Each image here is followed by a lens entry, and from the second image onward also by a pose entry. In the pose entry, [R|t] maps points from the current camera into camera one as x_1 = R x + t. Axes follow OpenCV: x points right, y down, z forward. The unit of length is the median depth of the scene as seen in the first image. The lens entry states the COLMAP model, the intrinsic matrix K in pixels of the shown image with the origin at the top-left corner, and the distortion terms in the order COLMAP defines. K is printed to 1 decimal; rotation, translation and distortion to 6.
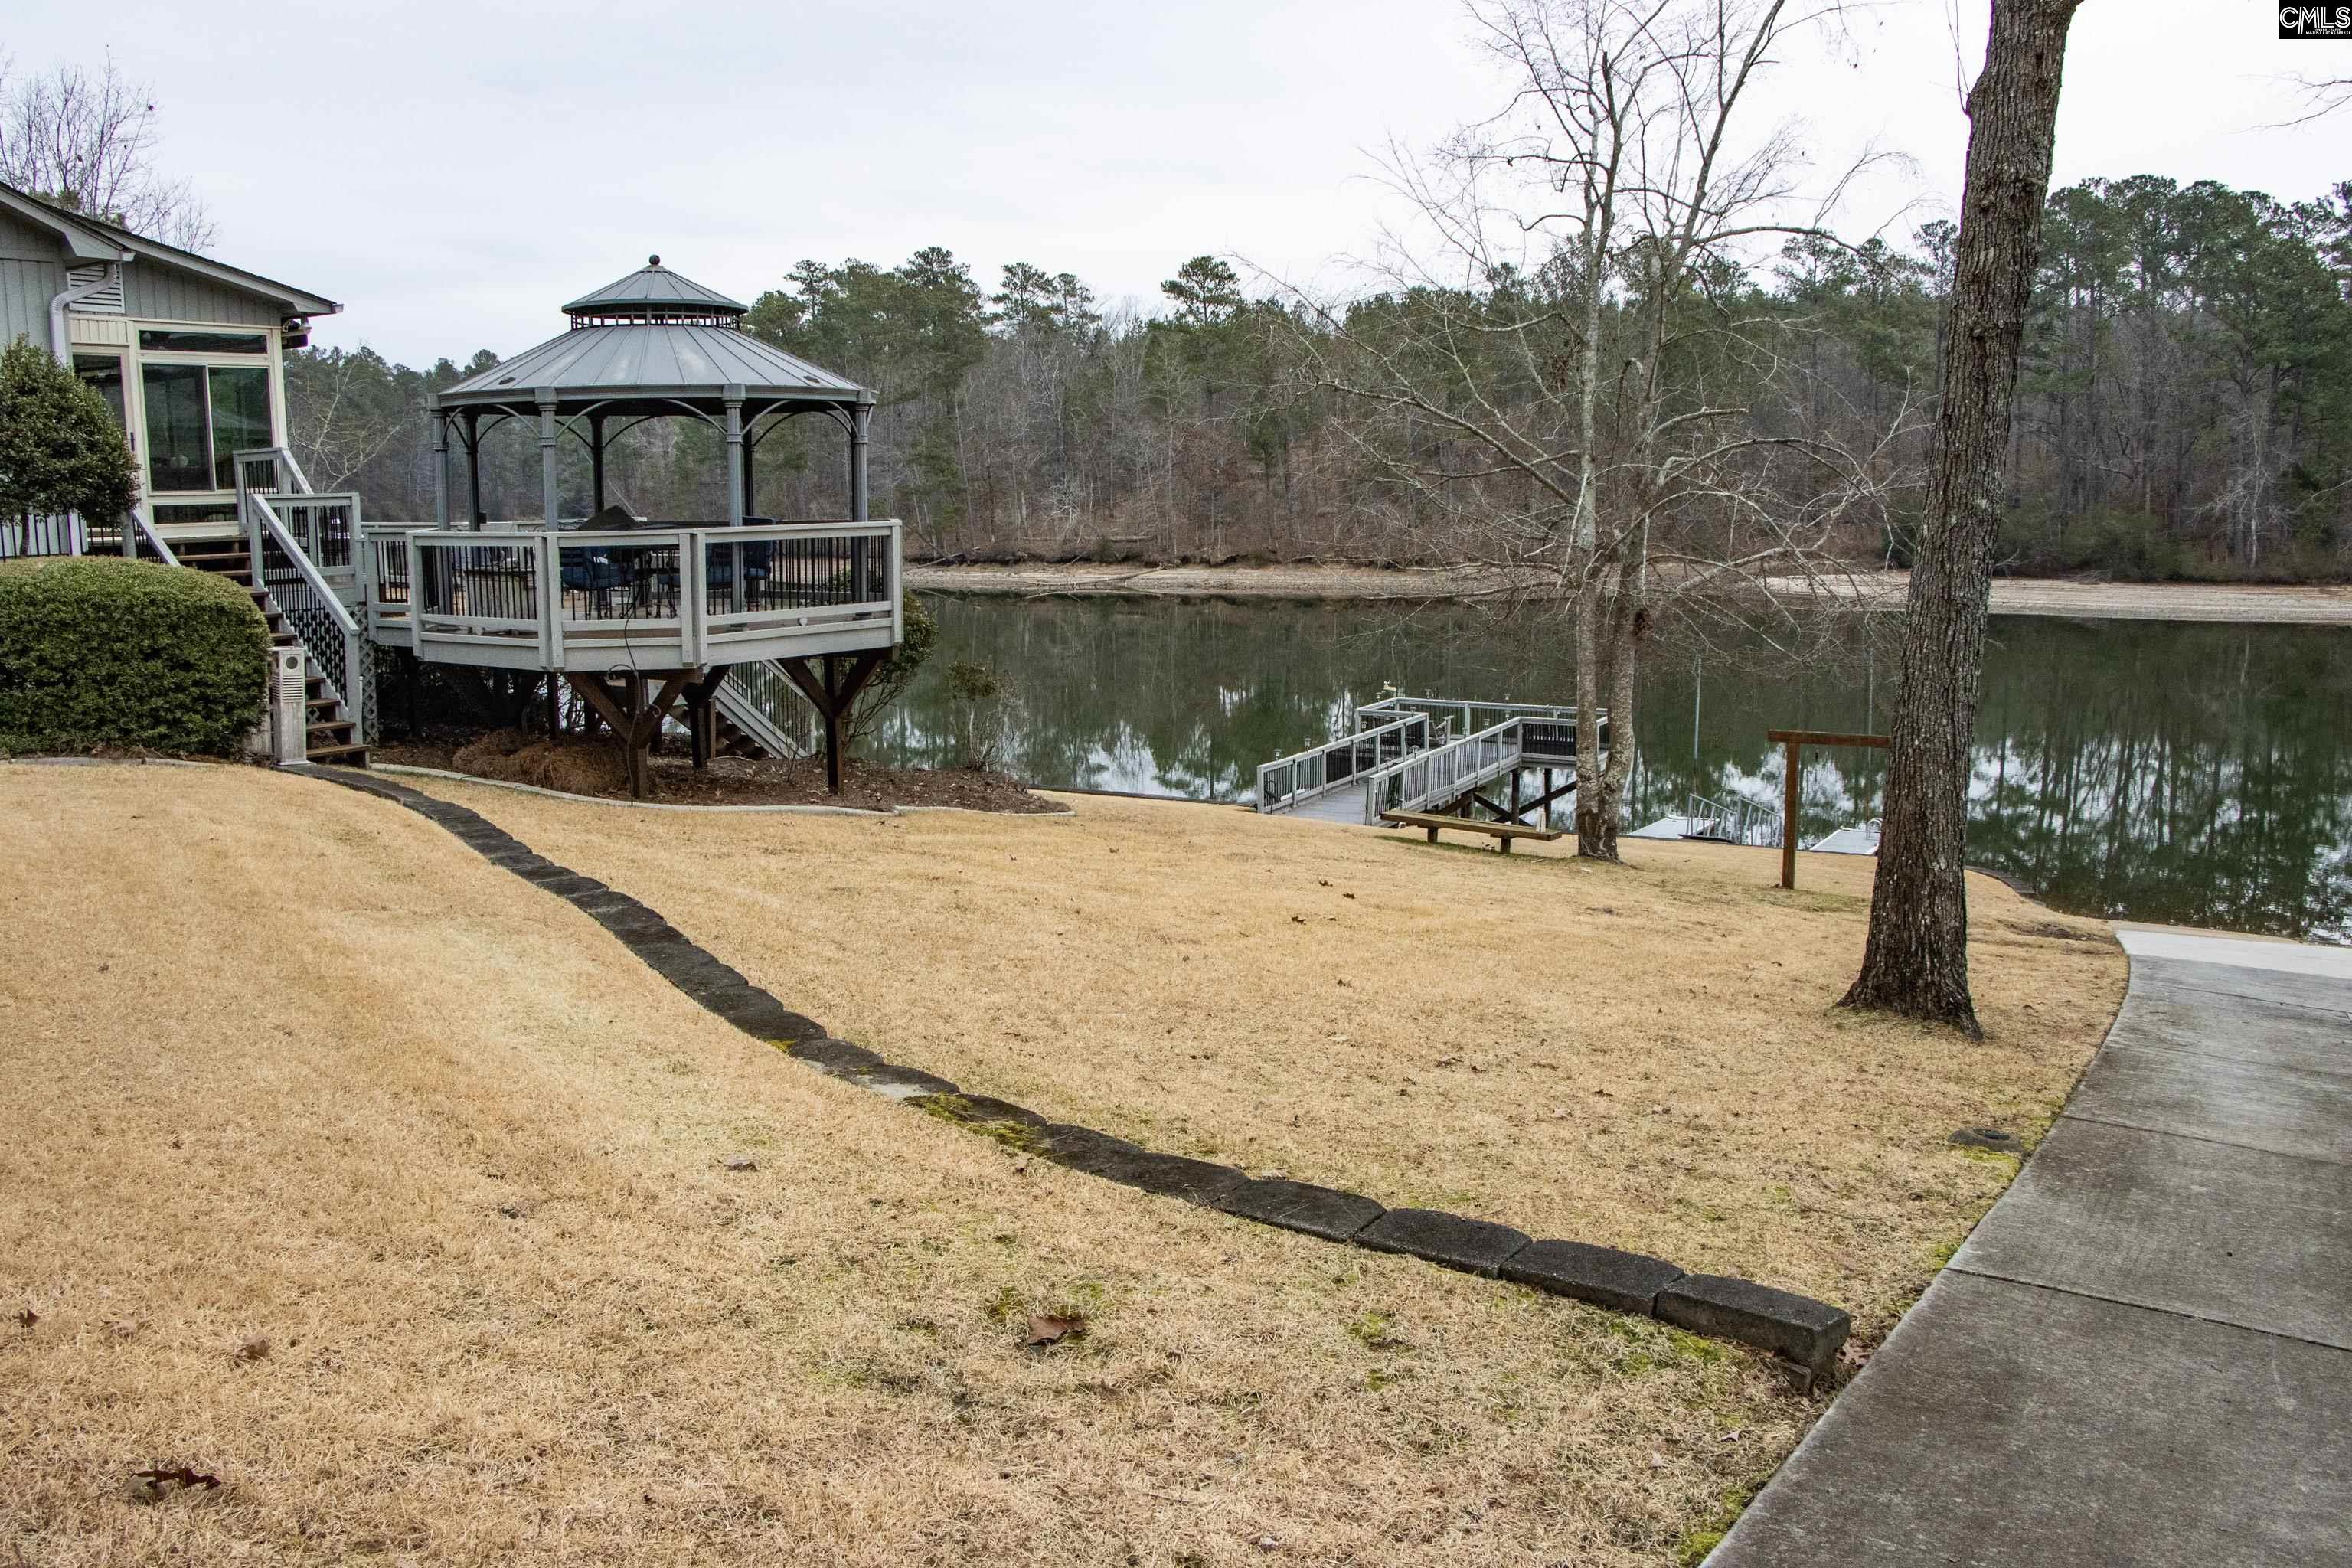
lens RADIAL K [[1999.8, 0, 1171.8], [0, 1999.8, 795.0], [0, 0, 1]] dist [-0.194239, 0.171266]
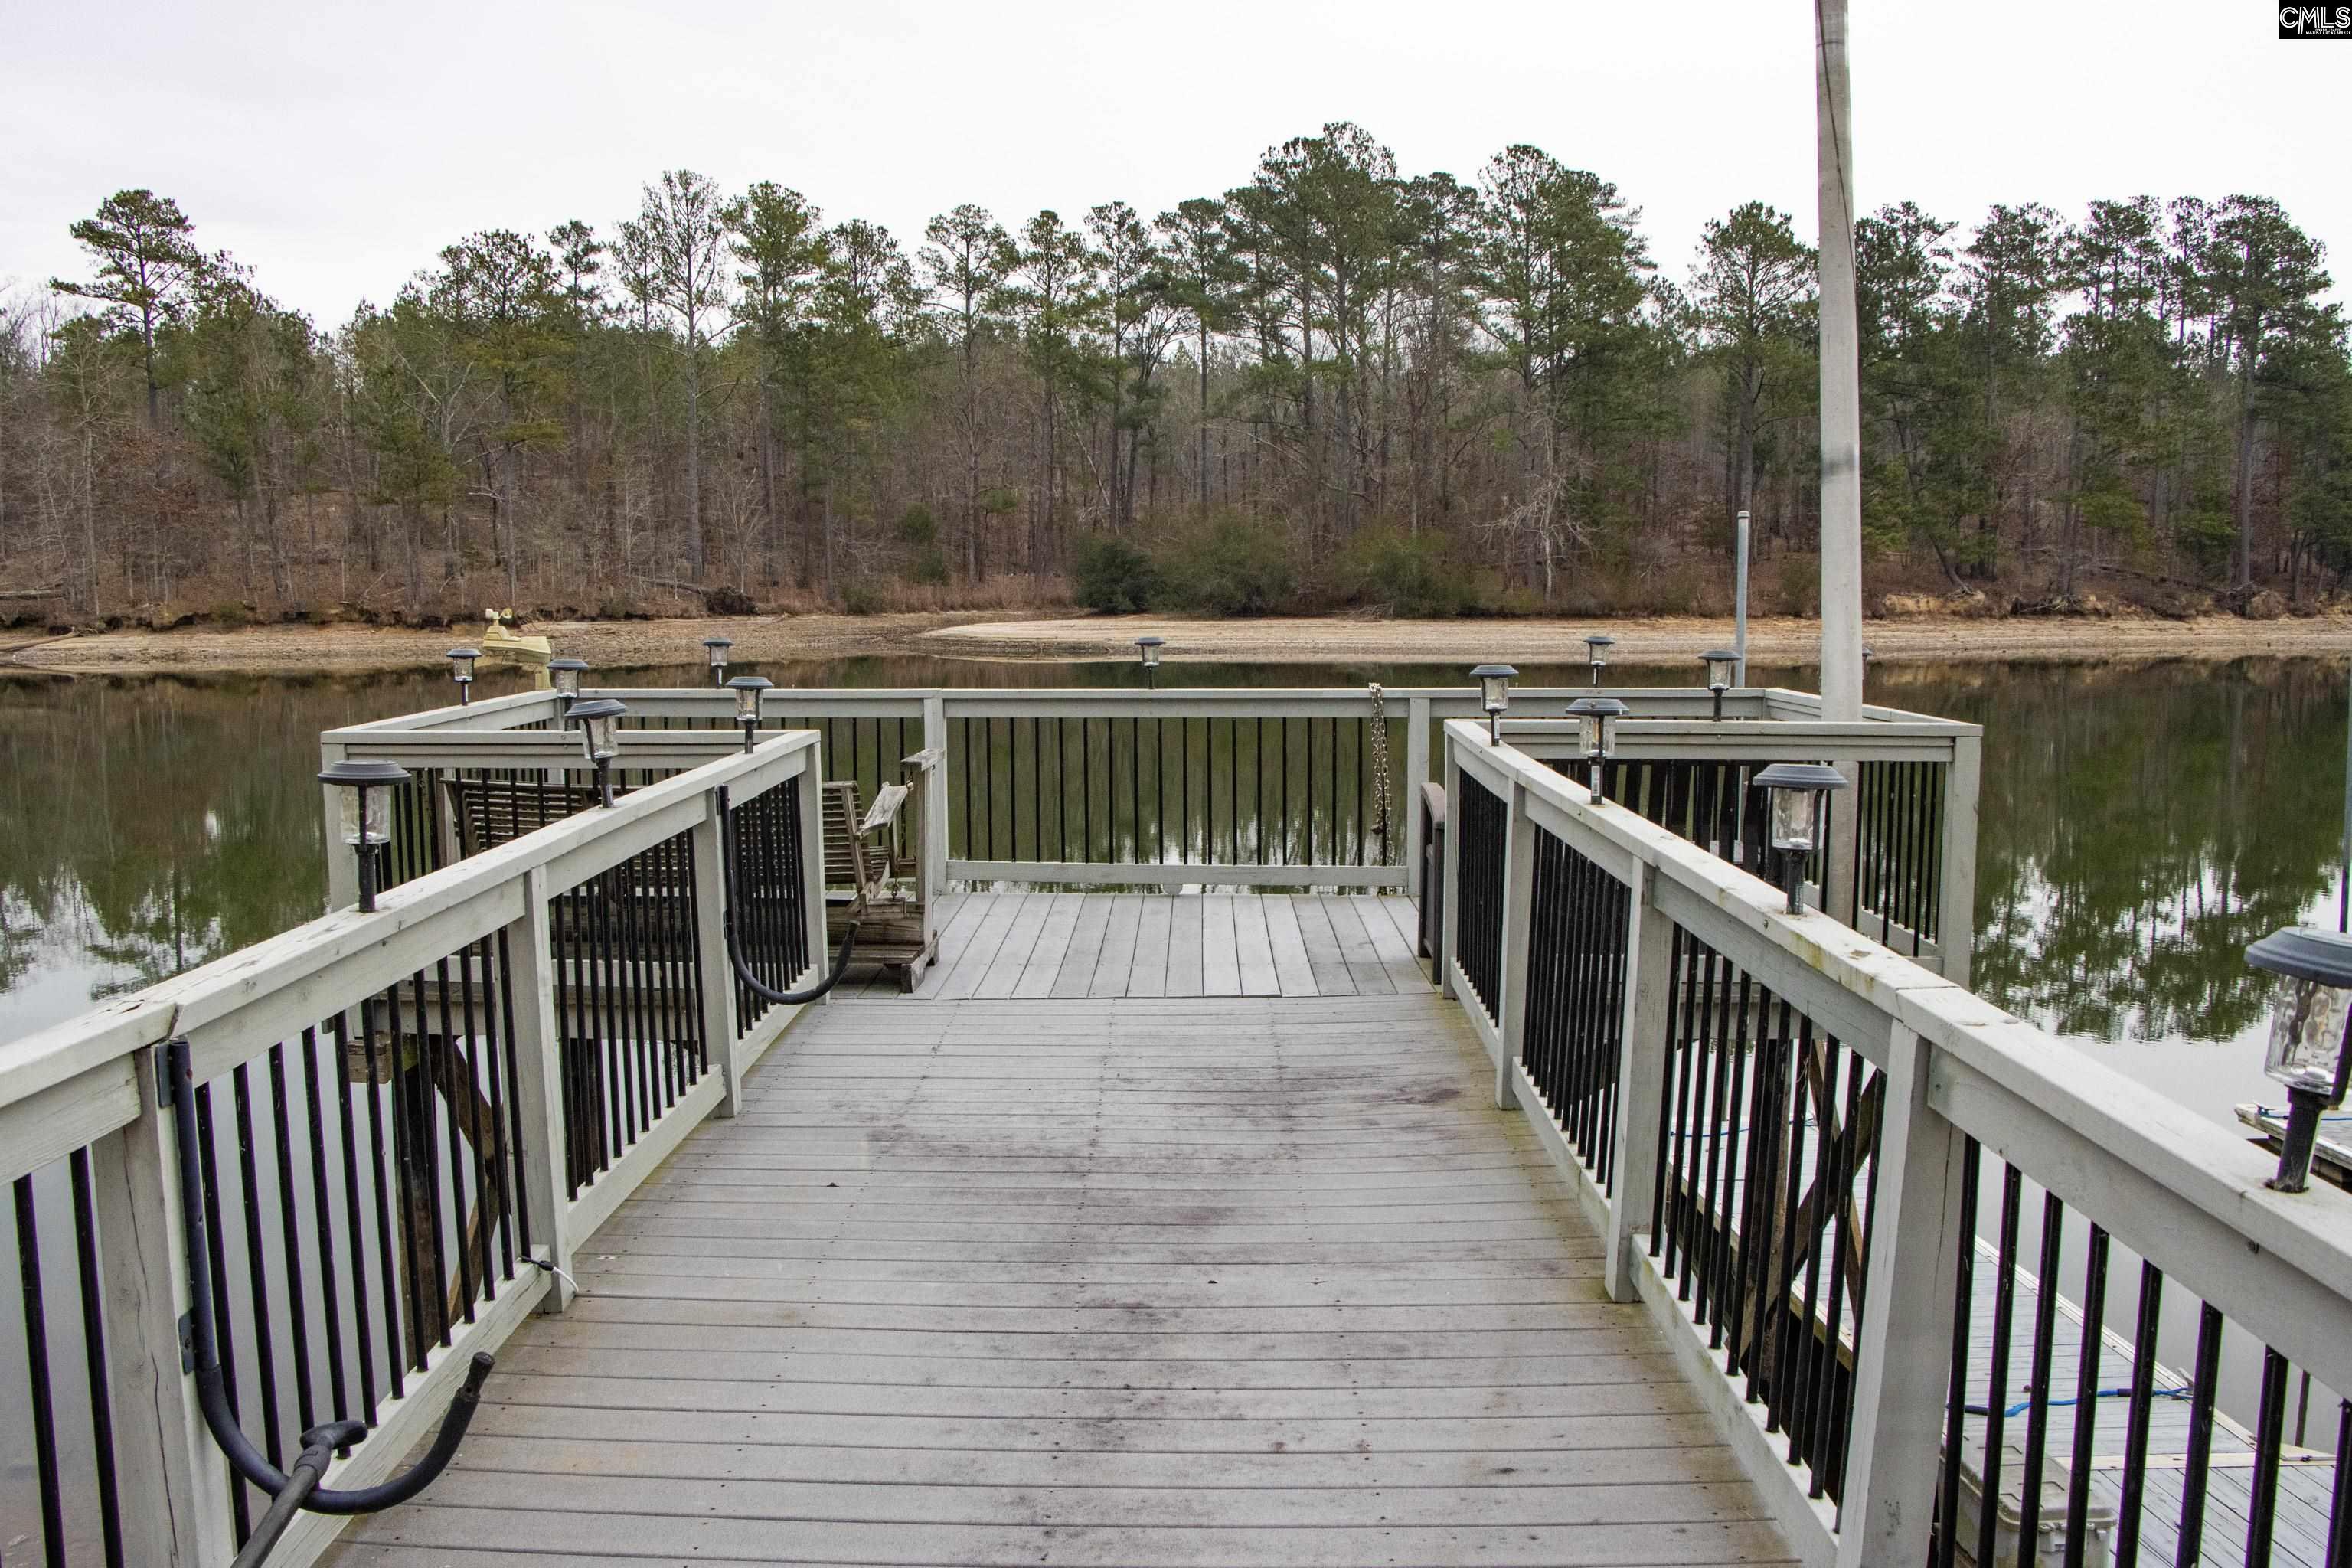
lens RADIAL K [[1999.8, 0, 1171.8], [0, 1999.8, 795.0], [0, 0, 1]] dist [-0.194239, 0.171266]
pose [[0.888165, -0.041246, 0.457669, 0.026305], [0.067926, 0.996806, -0.041986, -0.009010], [-0.454476, 0.068378, 0.888131, 0.272442]]
